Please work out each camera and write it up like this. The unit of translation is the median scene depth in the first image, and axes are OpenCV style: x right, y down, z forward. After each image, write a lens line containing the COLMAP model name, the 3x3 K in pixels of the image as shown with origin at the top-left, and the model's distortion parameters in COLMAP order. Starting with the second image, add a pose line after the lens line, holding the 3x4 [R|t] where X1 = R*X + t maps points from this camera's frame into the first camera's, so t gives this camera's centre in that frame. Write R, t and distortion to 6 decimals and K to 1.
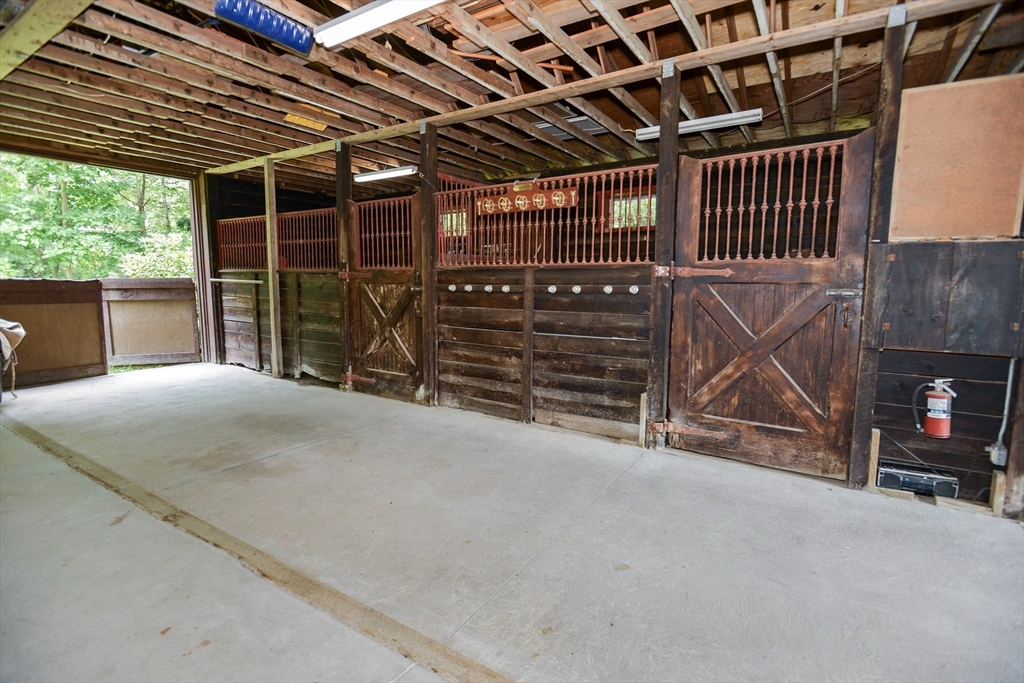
lens RADIAL K [[487.7, 0, 512.8], [0, 487.7, 337.0], [0, 0, 1]] dist [-0.007726, -0.000342]
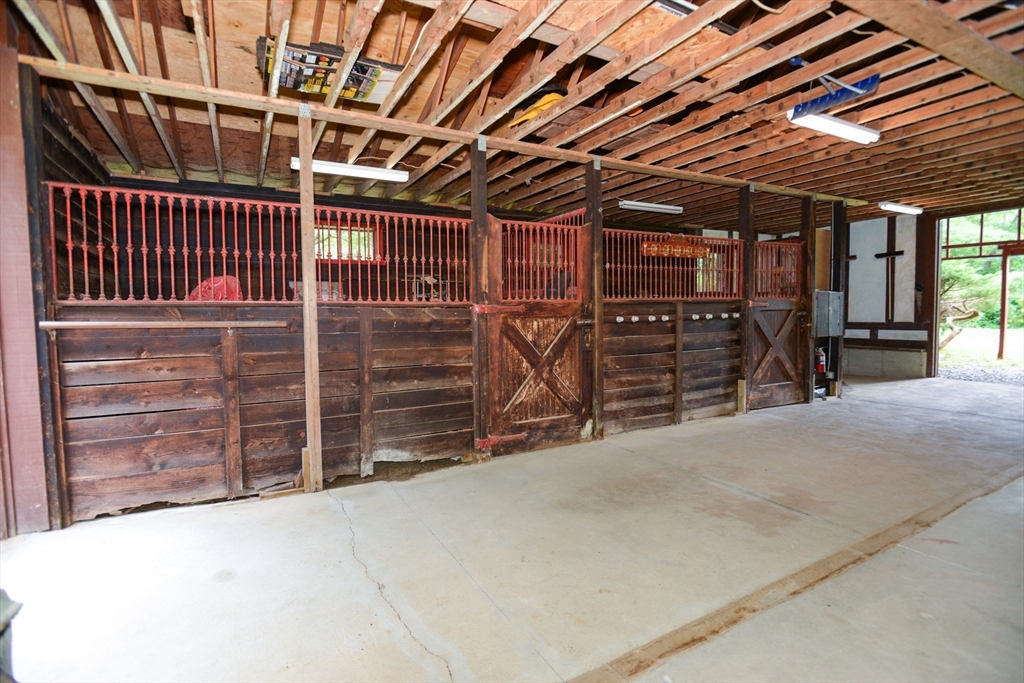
lens RADIAL K [[487.7, 0, 512.8], [0, 487.7, 337.0], [0, 0, 1]] dist [-0.007726, -0.000342]
pose [[0.472095, -0.056801, 0.879716, -1.217755], [0.119642, 0.992817, -0.000102, -0.093553], [-0.873391, 0.105299, 0.475499, 0.725686]]
